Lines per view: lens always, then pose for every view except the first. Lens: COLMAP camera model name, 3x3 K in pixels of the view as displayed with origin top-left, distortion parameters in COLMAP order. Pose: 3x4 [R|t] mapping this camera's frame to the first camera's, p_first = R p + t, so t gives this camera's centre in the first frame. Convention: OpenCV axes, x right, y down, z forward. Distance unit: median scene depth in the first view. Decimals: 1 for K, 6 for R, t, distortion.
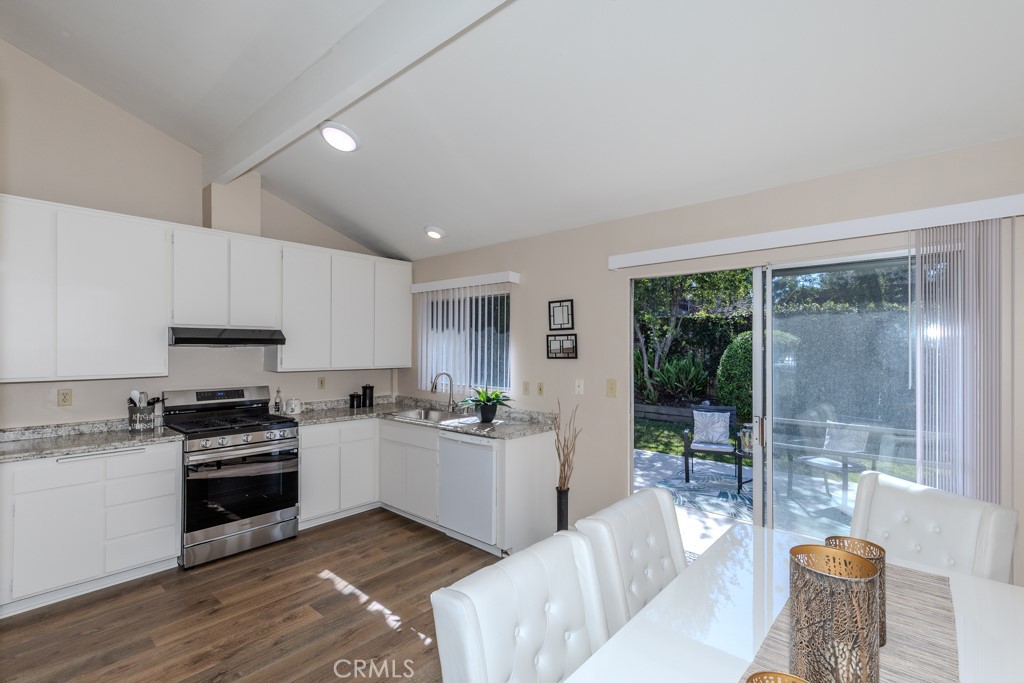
lens RADIAL K [[468.5, 0, 511.1], [0, 468.5, 346.6], [0, 0, 1]] dist [0.003568, 0.000067]
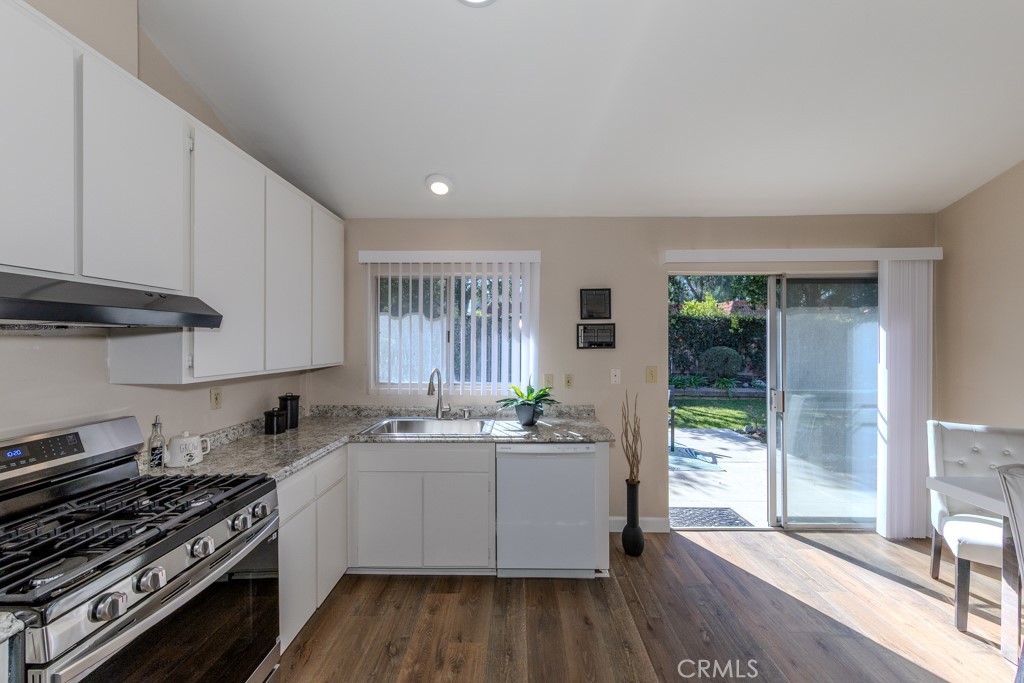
lens RADIAL K [[371.1, 0, 514.1], [0, 371.1, 338.6], [0, 0, 1]] dist [-0.003766, -0.000110]
pose [[0.753864, 0.002808, 0.657024, -0.508982], [-0.000825, 0.999994, -0.003327, 0.007560], [-0.657030, 0.001966, 0.753862, 0.504908]]
